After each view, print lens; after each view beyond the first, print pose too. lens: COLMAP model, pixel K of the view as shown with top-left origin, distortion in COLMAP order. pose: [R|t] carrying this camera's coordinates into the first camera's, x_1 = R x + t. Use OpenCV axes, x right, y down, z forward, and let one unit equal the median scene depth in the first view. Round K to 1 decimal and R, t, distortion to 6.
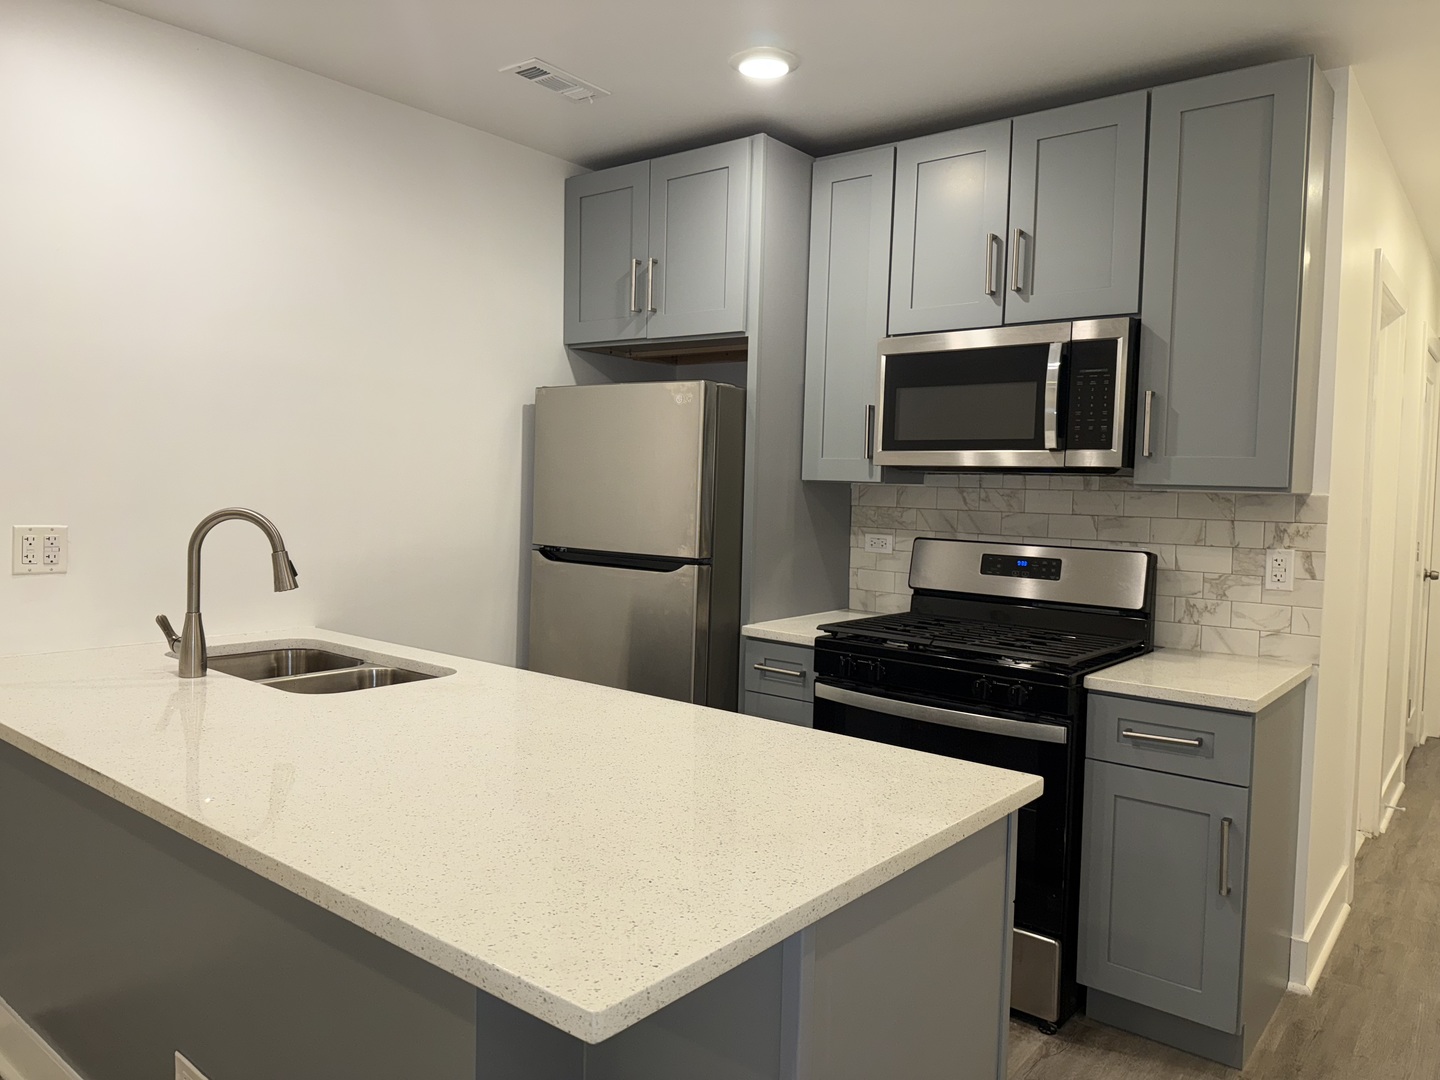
lens RADIAL K [[1033.3, 0, 725.0], [0, 1033.3, 525.4], [0, 0, 1]] dist [-0.006986, 0.002449]
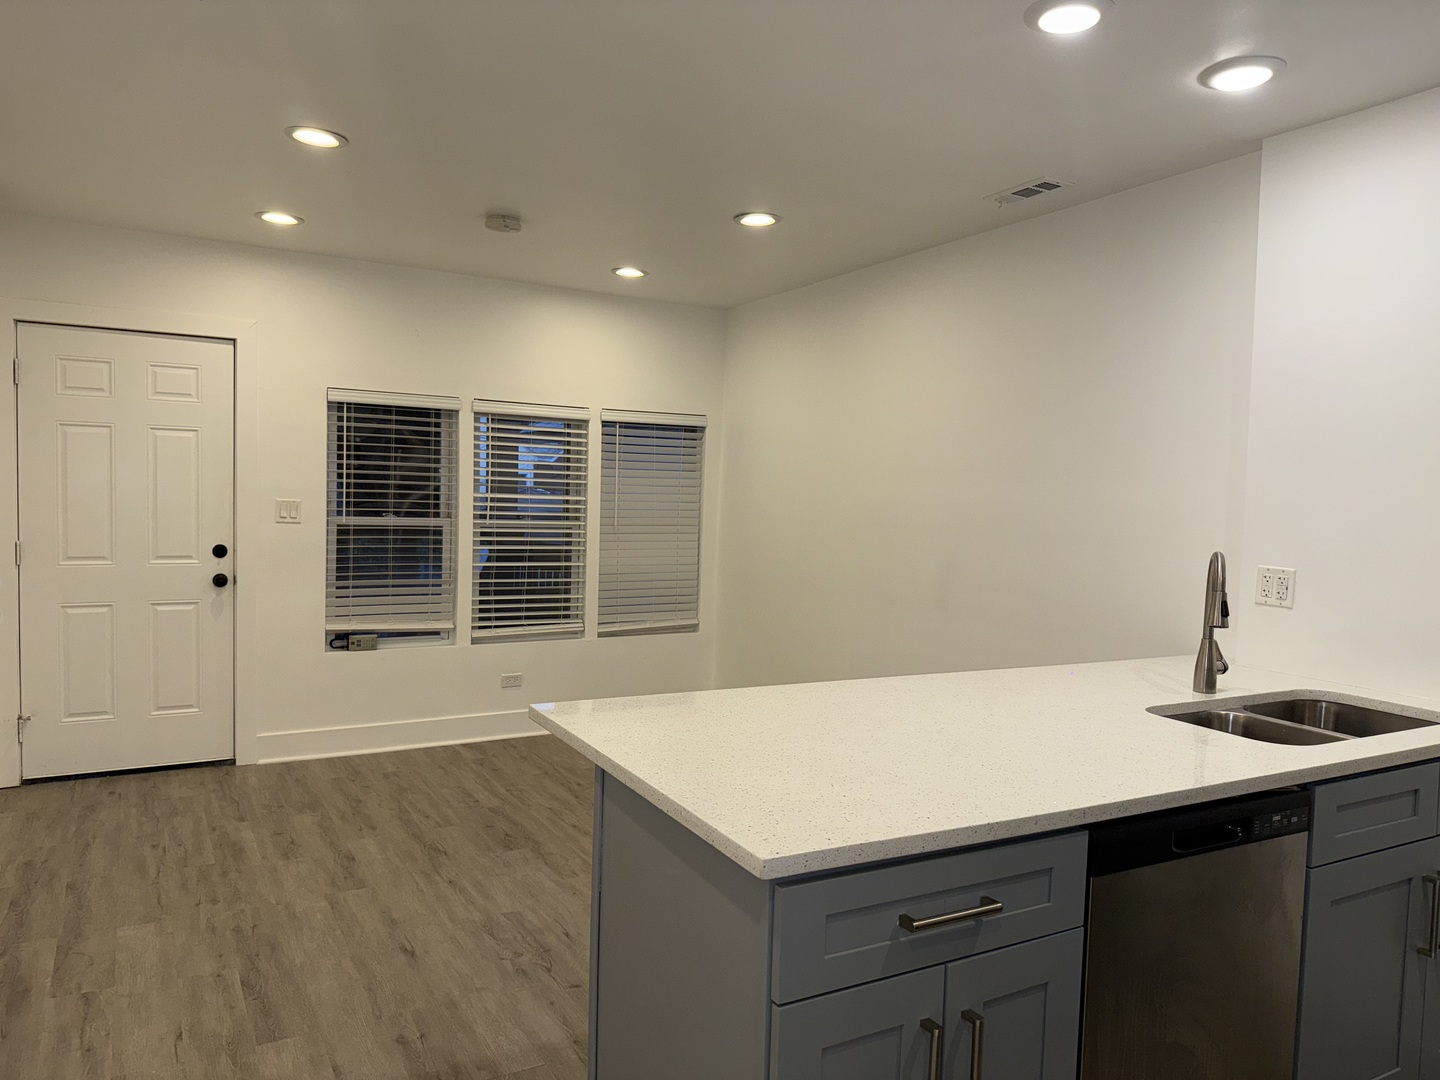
lens RADIAL K [[1013.0, 0, 716.1], [0, 1013.0, 535.4], [0, 0, 1]] dist [0.006025, 0.001201]
pose [[-0.376654, 0.005998, -0.926335, 0.595733], [-0.084778, 0.995559, 0.040917, -0.025559], [0.922467, 0.093944, -0.374473, 0.685499]]
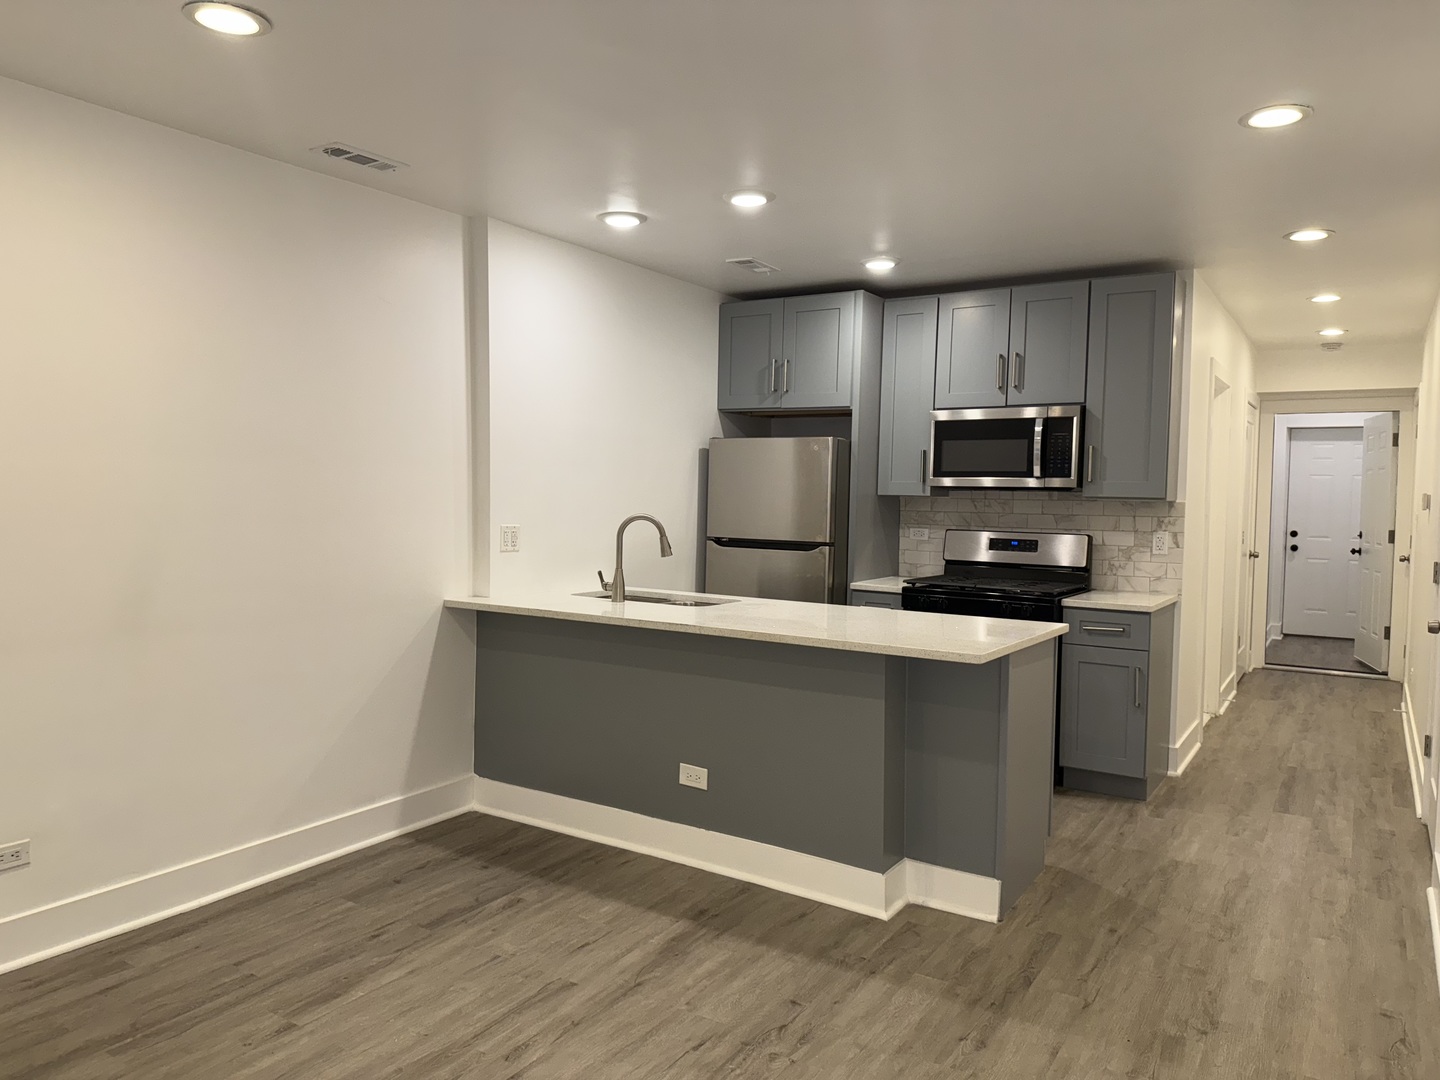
lens RADIAL K [[1013.0, 0, 716.1], [0, 1013.0, 535.4], [0, 0, 1]] dist [0.006025, 0.001201]
pose [[0.995501, -0.011897, 0.094006, -0.387980], [0.011791, 0.999929, 0.001674, 0.016574], [-0.094020, -0.000558, 0.995570, -0.669170]]
